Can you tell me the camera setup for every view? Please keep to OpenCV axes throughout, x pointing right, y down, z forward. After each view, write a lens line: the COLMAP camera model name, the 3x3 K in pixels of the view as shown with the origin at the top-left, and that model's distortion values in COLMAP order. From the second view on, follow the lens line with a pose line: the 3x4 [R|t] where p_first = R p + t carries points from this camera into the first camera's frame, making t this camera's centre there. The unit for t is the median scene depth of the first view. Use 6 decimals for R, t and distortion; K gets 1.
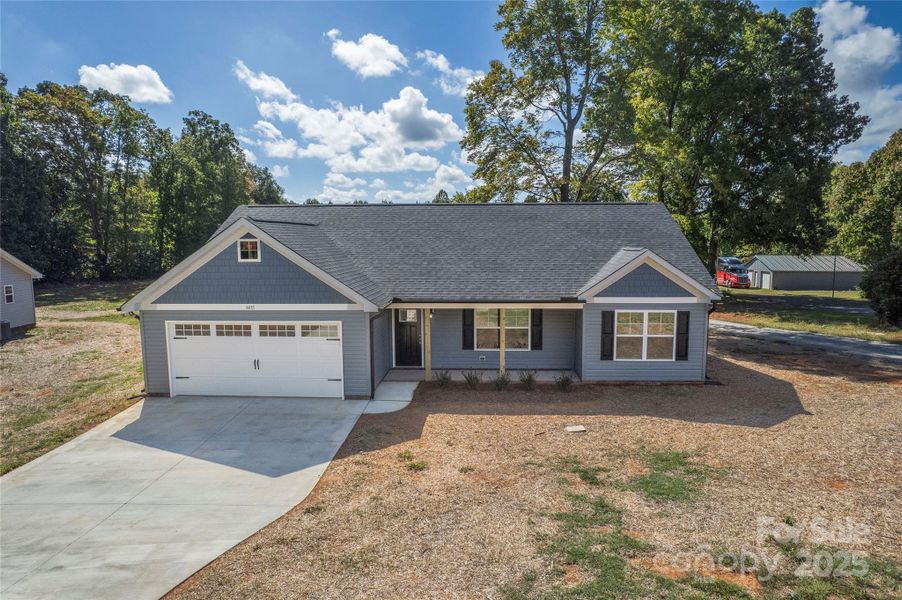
lens RADIAL K [[413.5, 0, 451.8], [0, 413.5, 305.2], [0, 0, 1]] dist [-0.001068, 0.000360]
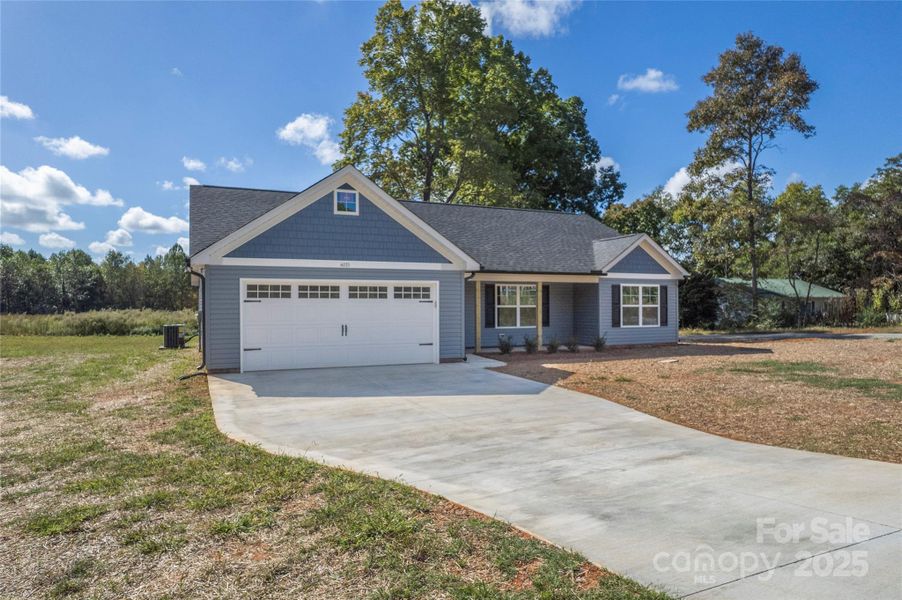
lens RADIAL K [[413.5, 0, 445.9], [0, 413.5, 296.9], [0, 0, 1]] dist [-0.001068, 0.000360]
pose [[0.938642, -0.005084, 0.344856, -0.576937], [0.036982, 0.995610, -0.085983, 0.157247], [-0.342905, 0.093461, 0.934709, 0.081966]]
